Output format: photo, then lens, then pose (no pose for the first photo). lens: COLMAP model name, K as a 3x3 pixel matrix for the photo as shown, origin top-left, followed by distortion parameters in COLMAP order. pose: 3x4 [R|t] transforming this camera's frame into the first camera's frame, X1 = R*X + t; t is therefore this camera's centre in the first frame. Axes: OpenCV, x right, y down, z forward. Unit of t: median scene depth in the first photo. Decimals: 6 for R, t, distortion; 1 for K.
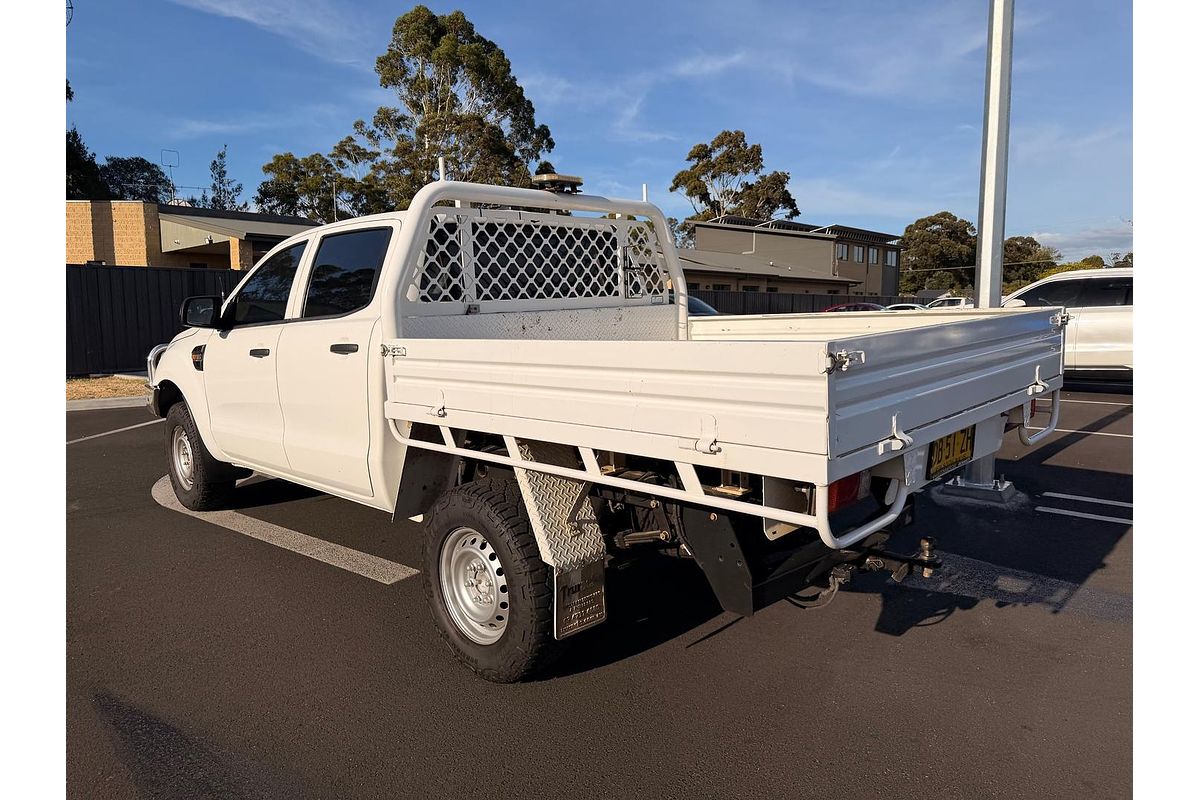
lens RADIAL K [[749.3, 0, 594.7], [0, 749.3, 400.5], [0, 0, 1]] dist [0.037158, -0.037134]
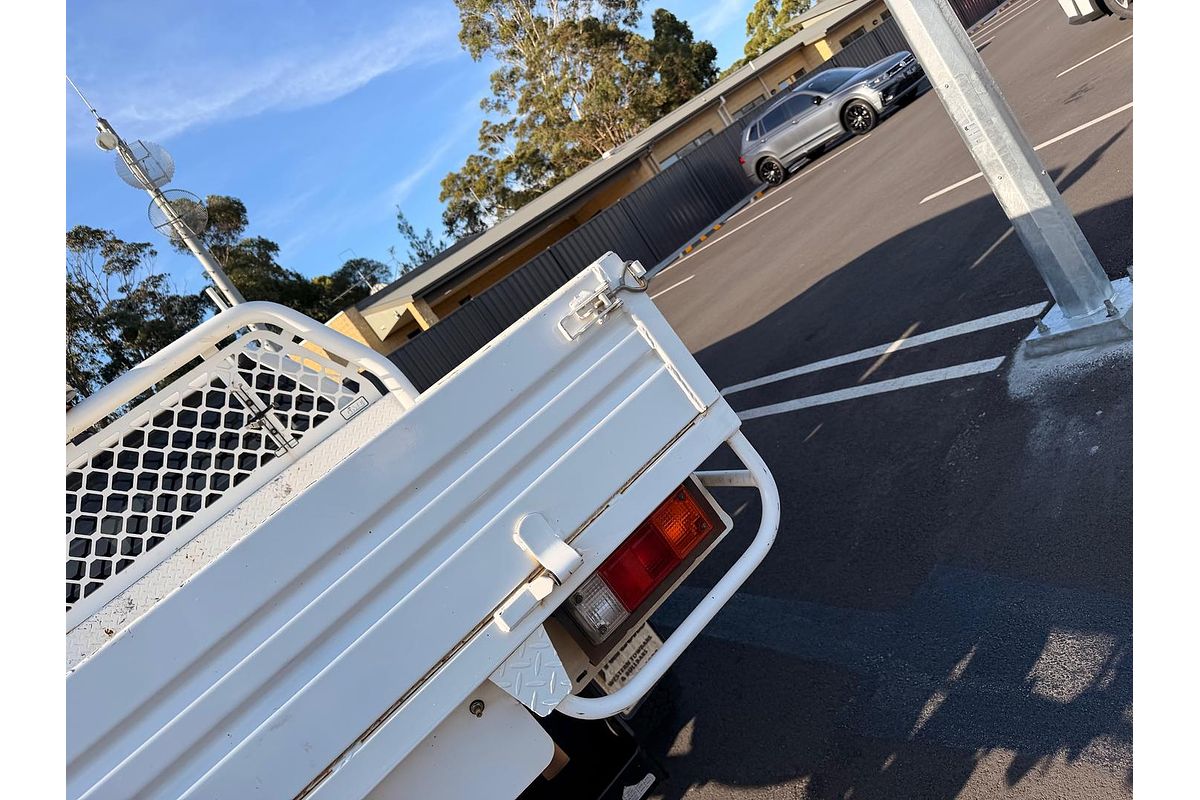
lens RADIAL K [[749.3, 0, 592.6], [0, 749.3, 406.0], [0, 0, 1]] dist [0.037158, -0.037134]
pose [[0.784402, -0.471157, -0.403391, 0.131555], [0.534016, 0.843822, 0.052829, -0.015102], [0.315499, -0.256856, 0.913502, 0.119361]]
